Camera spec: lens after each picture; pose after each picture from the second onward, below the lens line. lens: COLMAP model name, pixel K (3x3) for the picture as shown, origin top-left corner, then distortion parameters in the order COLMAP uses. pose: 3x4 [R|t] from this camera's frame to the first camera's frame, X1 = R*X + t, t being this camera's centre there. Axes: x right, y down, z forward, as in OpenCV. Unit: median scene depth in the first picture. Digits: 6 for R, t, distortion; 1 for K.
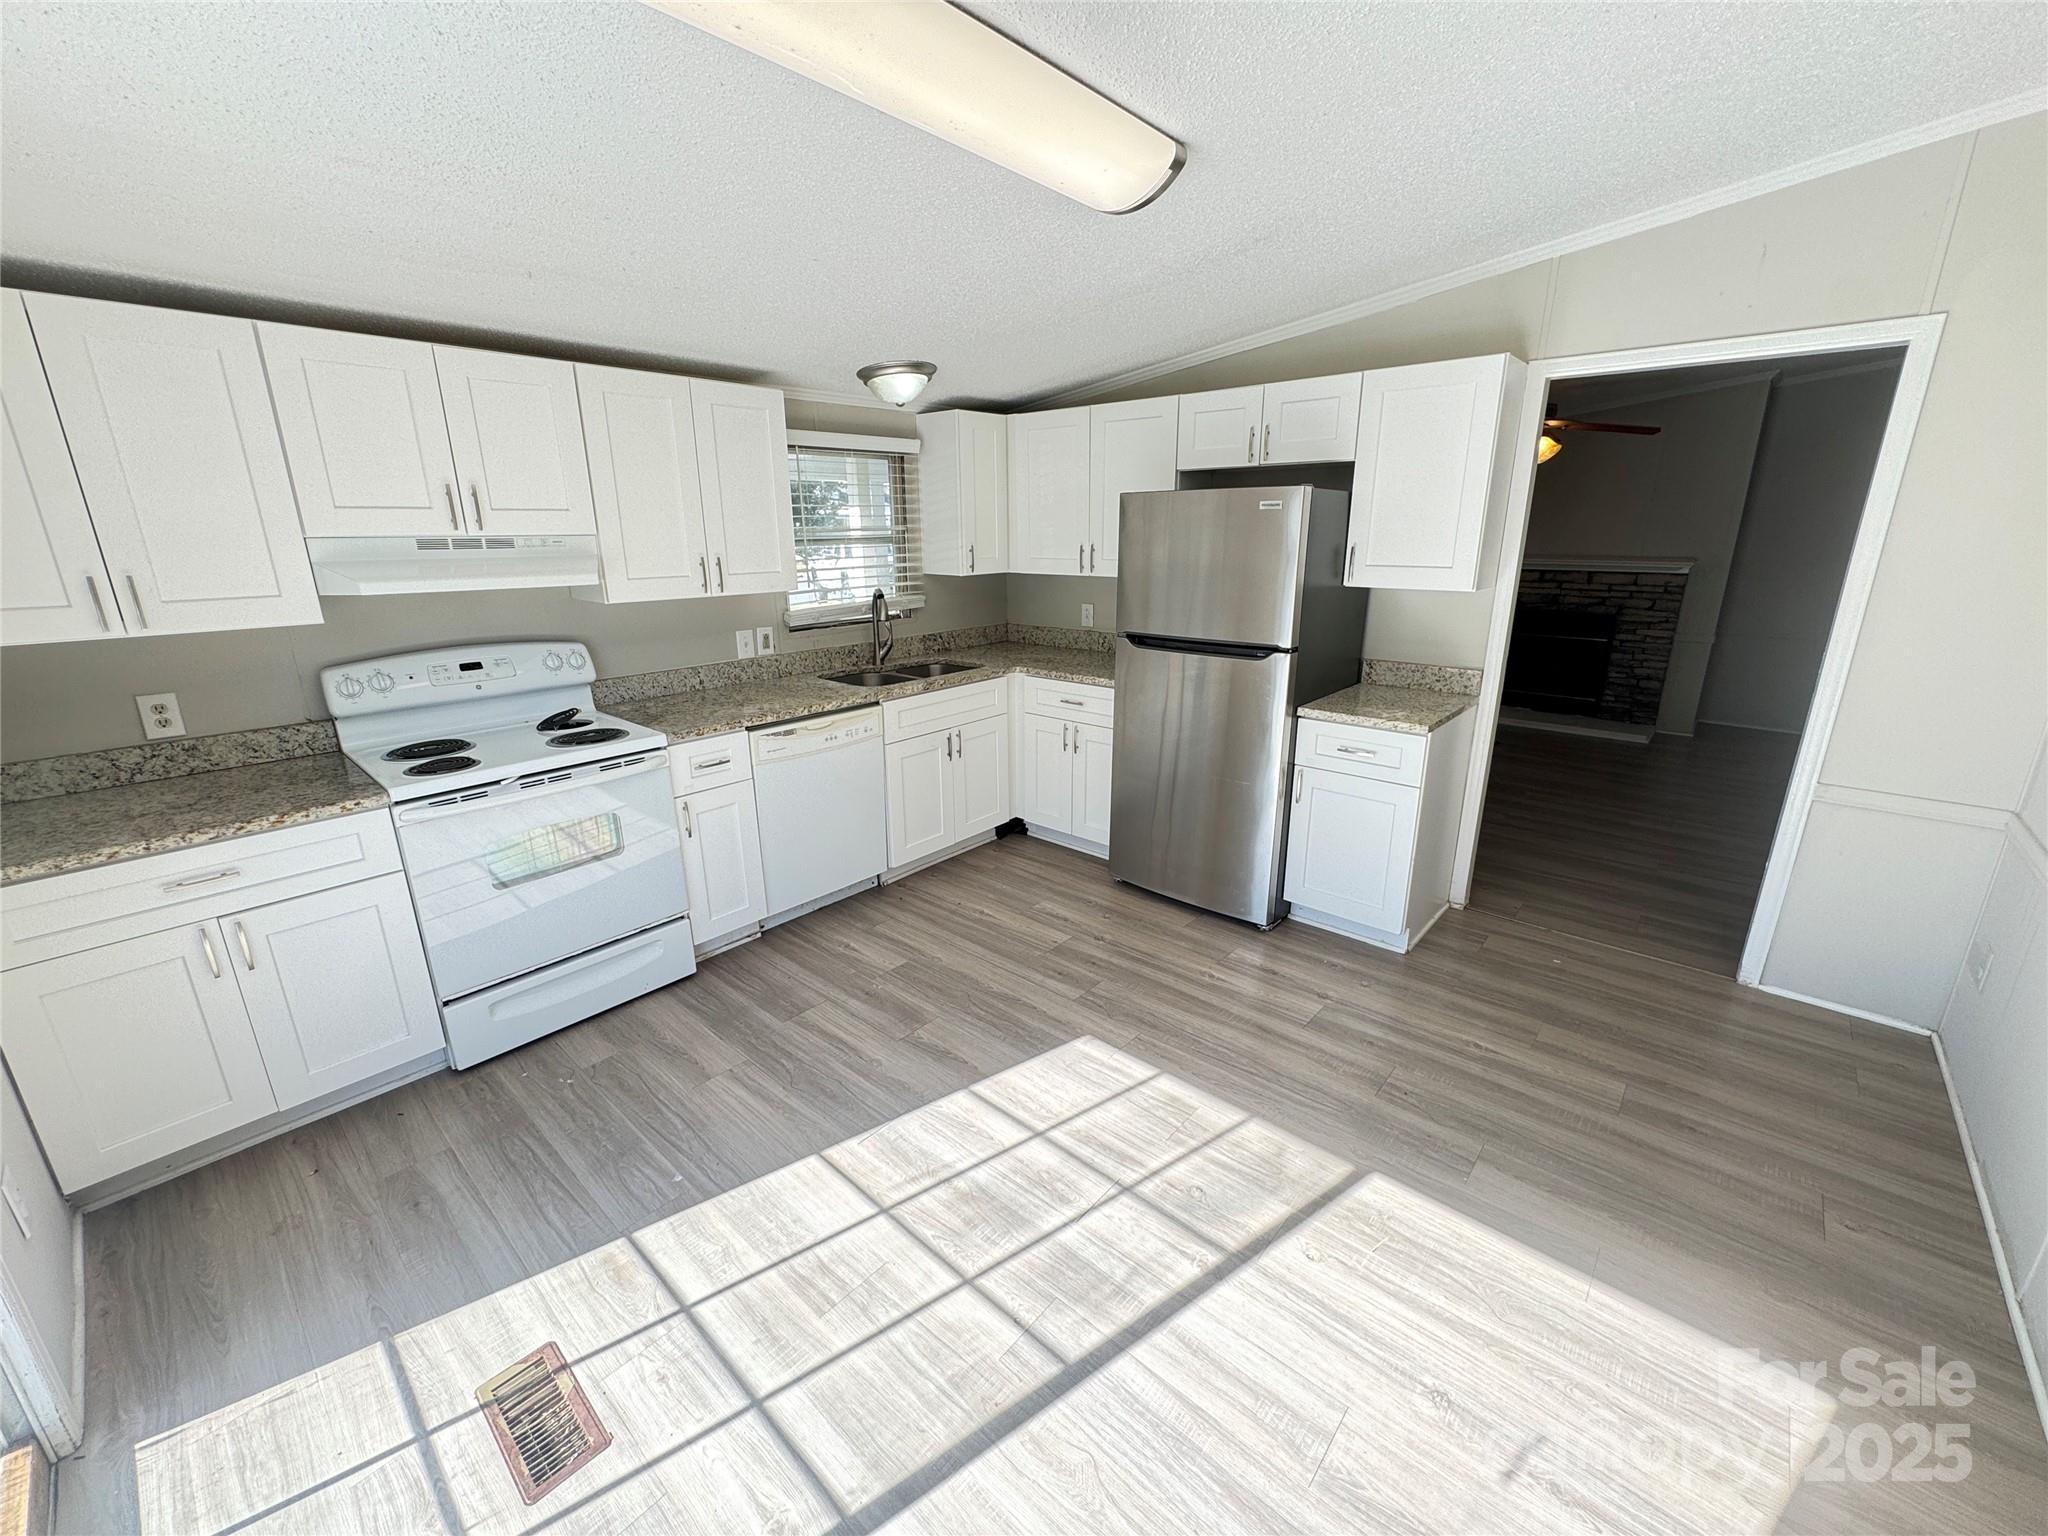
lens RADIAL K [[821.1, 0, 1017.2], [0, 821.1, 766.8], [0, 0, 1]] dist [-0.004502, 0.000390]
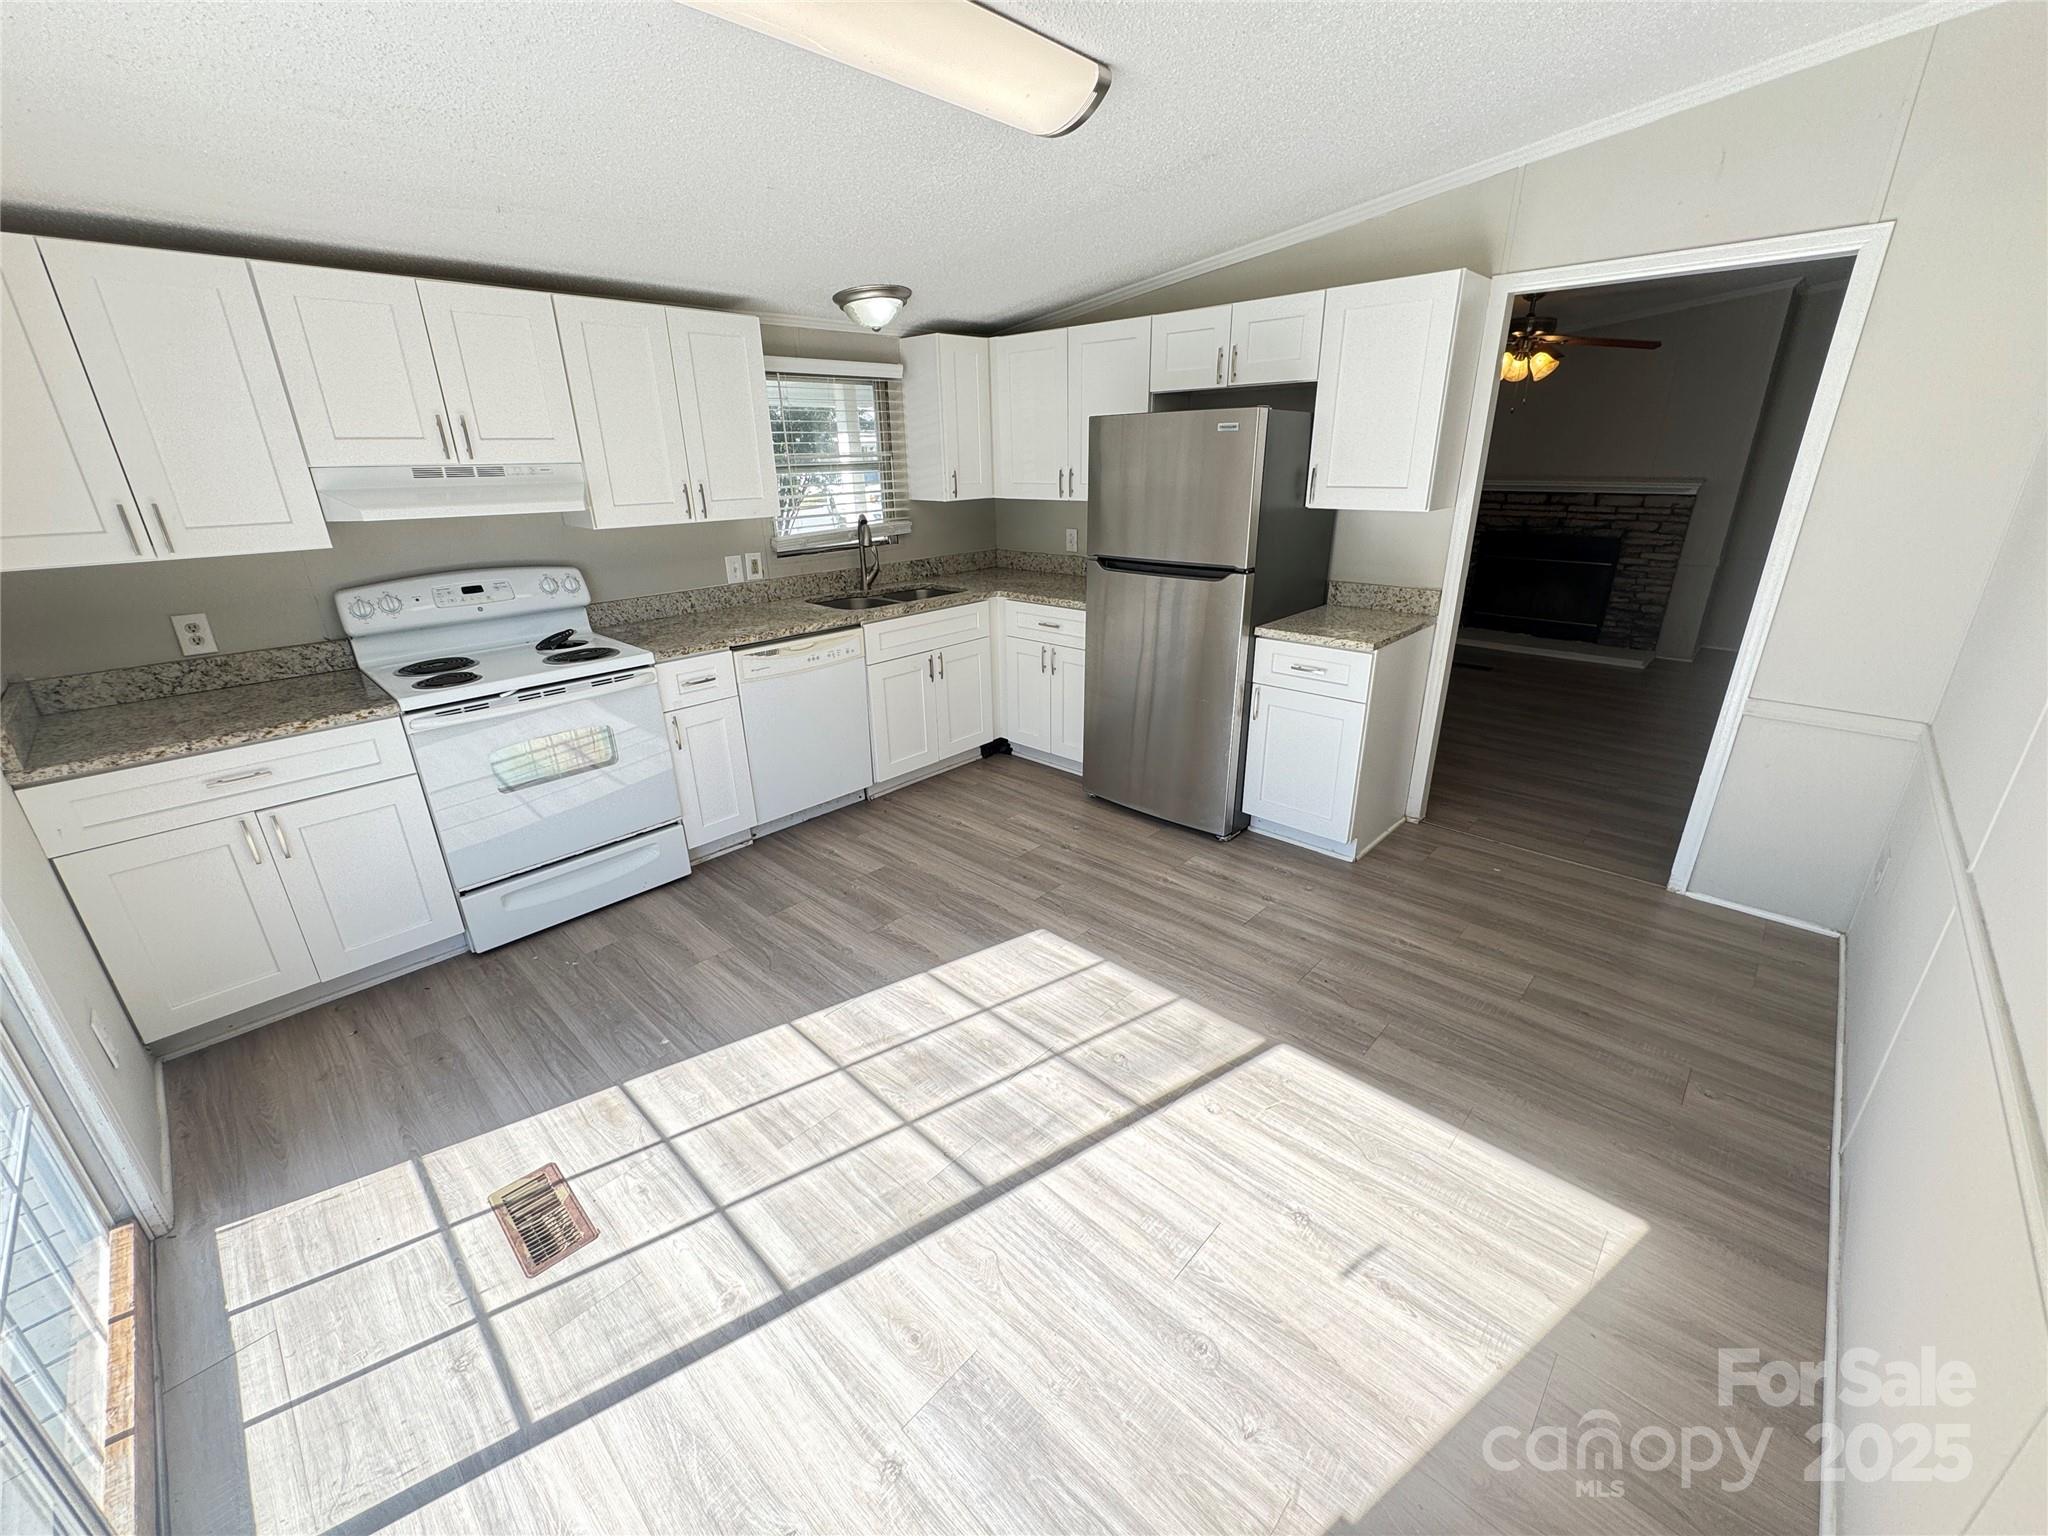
lens RADIAL K [[821.1, 0, 1018.5], [0, 821.1, 767.6], [0, 0, 1]] dist [-0.004502, 0.000390]
pose [[0.999481, 0.002865, -0.032082, 0.090778], [-0.000242, 0.996676, 0.081473, 0.024182], [0.032209, -0.081423, 0.996159, -0.071162]]
